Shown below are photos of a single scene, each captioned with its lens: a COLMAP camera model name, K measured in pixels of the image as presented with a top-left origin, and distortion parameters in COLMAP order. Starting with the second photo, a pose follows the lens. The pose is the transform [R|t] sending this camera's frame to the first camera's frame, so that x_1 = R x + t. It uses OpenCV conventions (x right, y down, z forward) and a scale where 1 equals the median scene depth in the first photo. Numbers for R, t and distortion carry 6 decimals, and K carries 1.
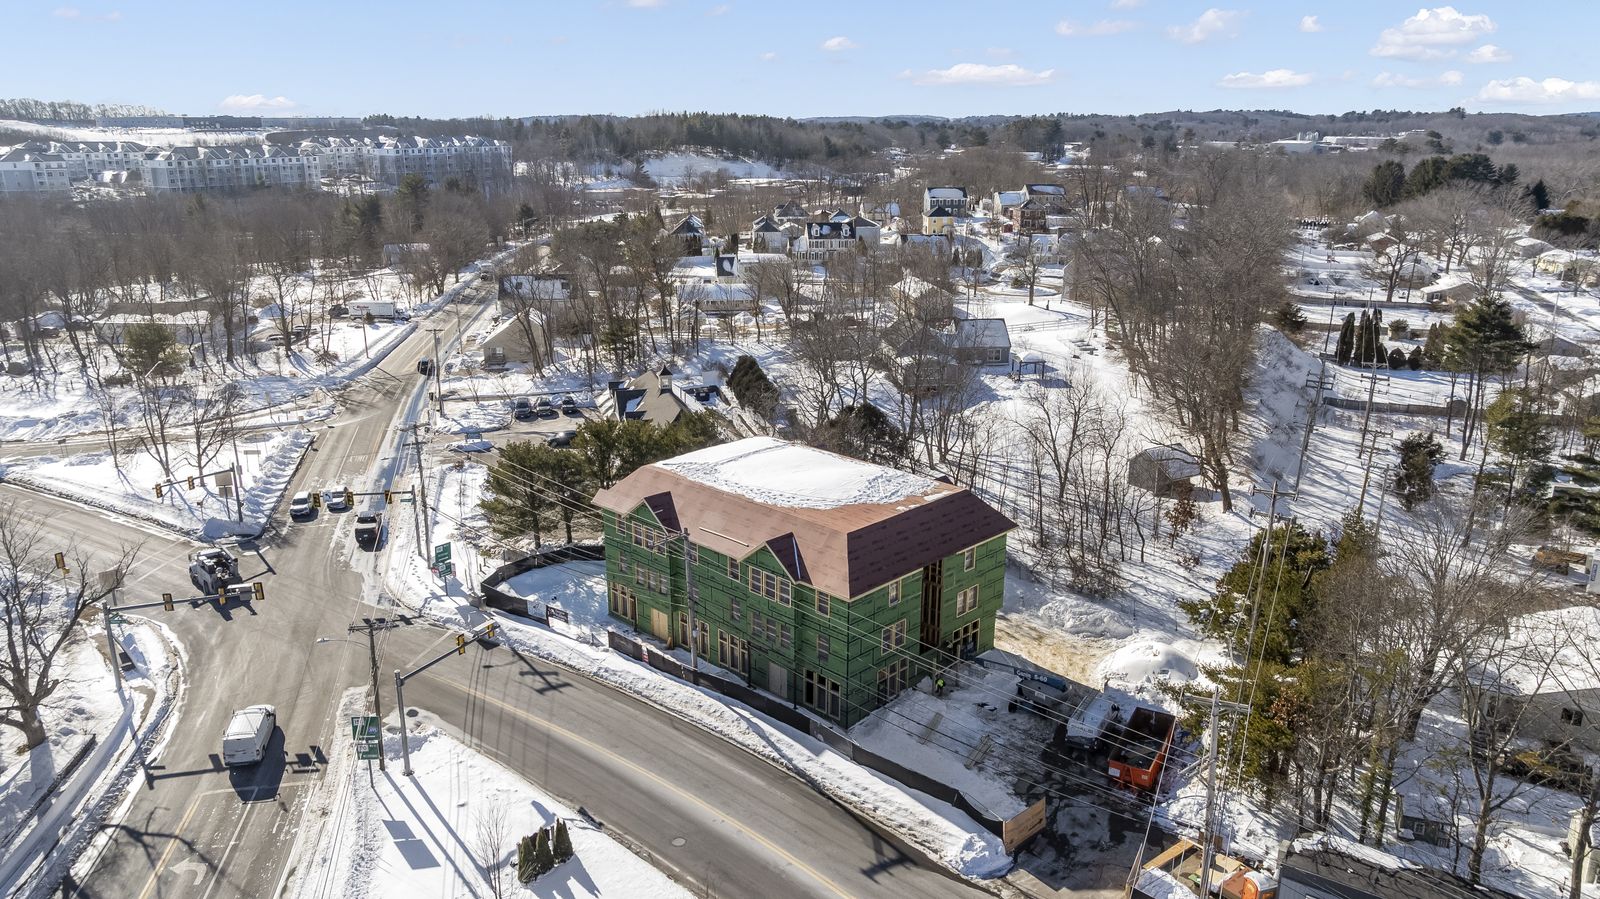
lens RADIAL K [[1151.5, 0, 800.3], [0, 1151.5, 444.5], [0, 0, 1]] dist [-0.025962, 0.017794]
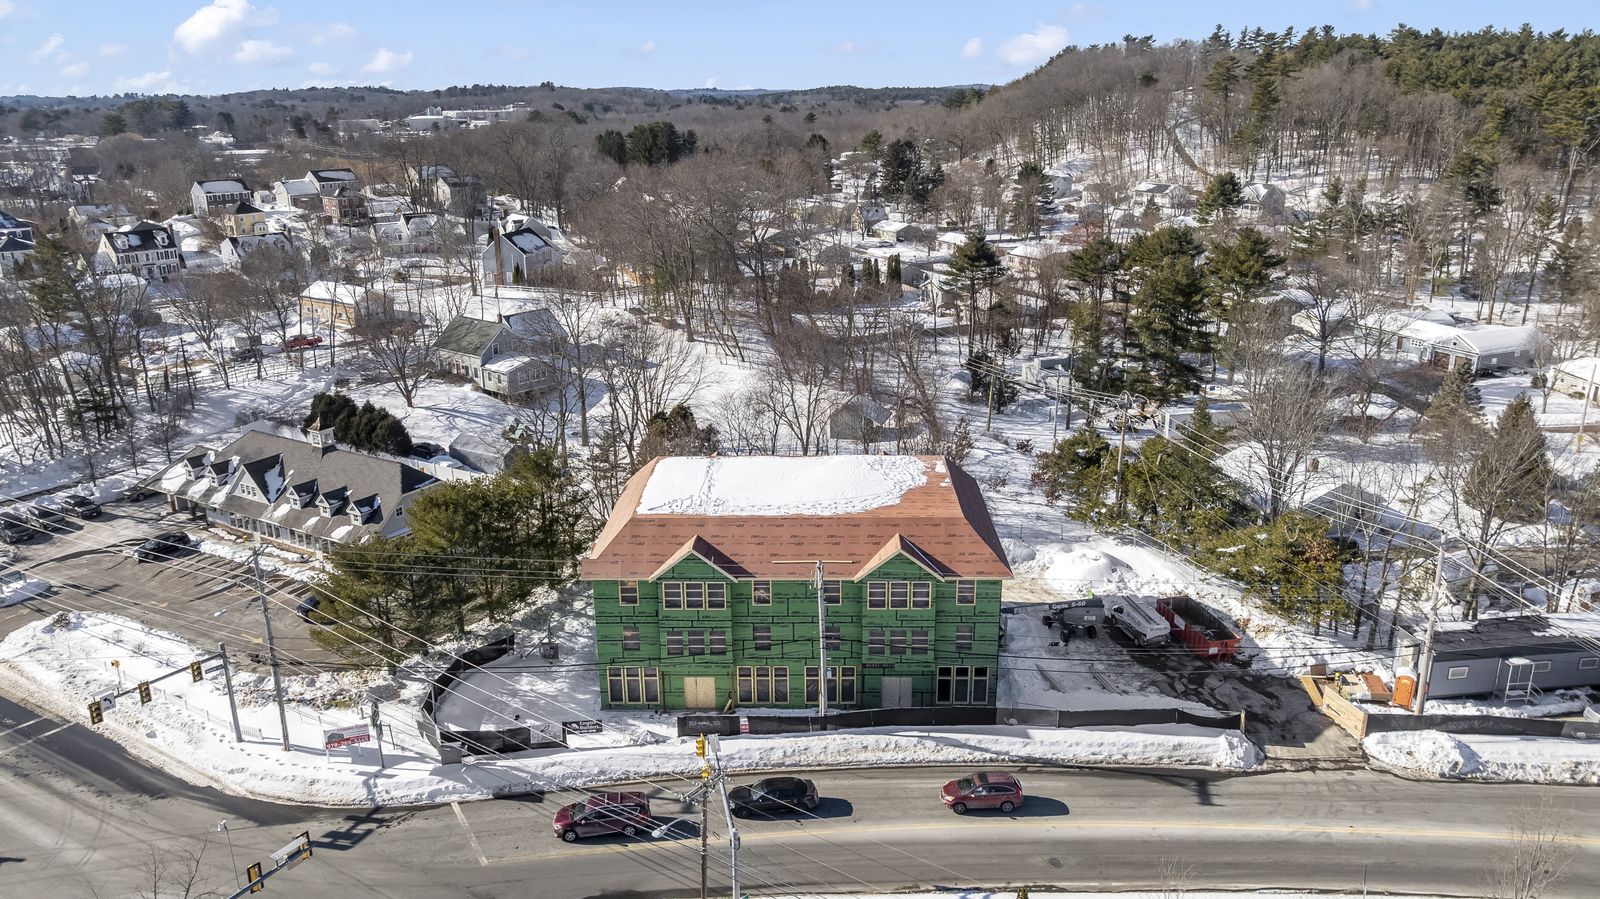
lens RADIAL K [[1151.5, 0, 799.7], [0, 1151.5, 446.6], [0, 0, 1]] dist [-0.025962, 0.017794]
pose [[0.727846, -0.211677, 0.652253, -0.050759], [0.198287, 0.975499, 0.095313, -0.007640], [-0.656447, 0.059960, 0.751985, 0.025771]]
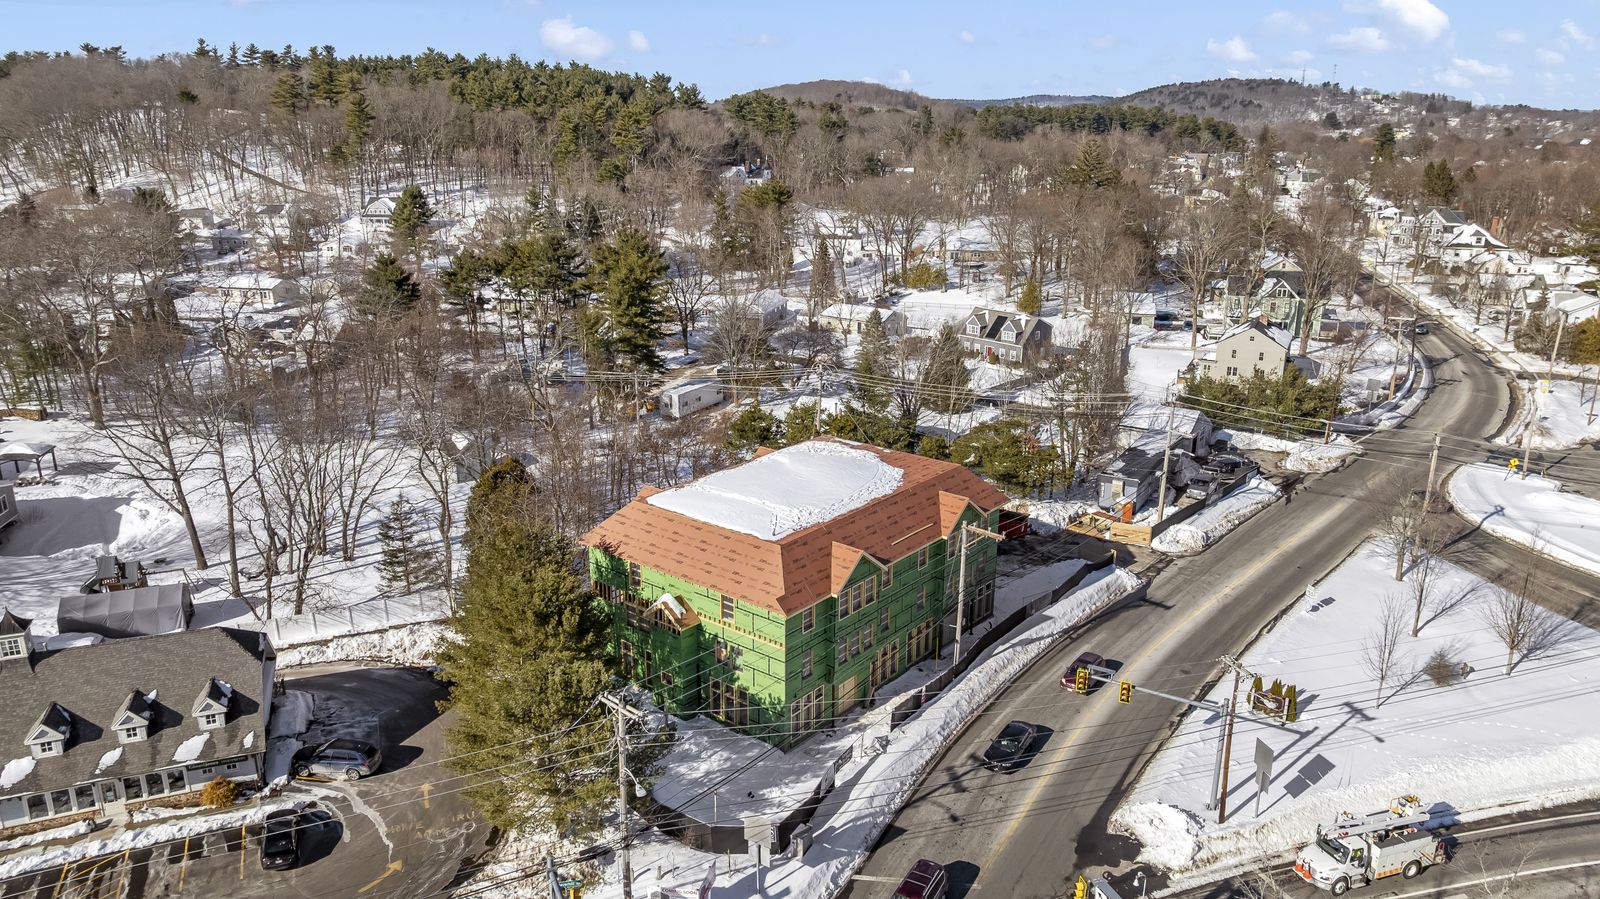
lens RADIAL K [[1151.5, 0, 796.1], [0, 1151.5, 446.4], [0, 0, 1]] dist [-0.025962, 0.017794]
pose [[-0.104790, -0.280441, 0.954134, -0.075787], [0.262262, 0.917661, 0.298524, -0.023634], [-0.959290, 0.281516, -0.022612, 0.086797]]
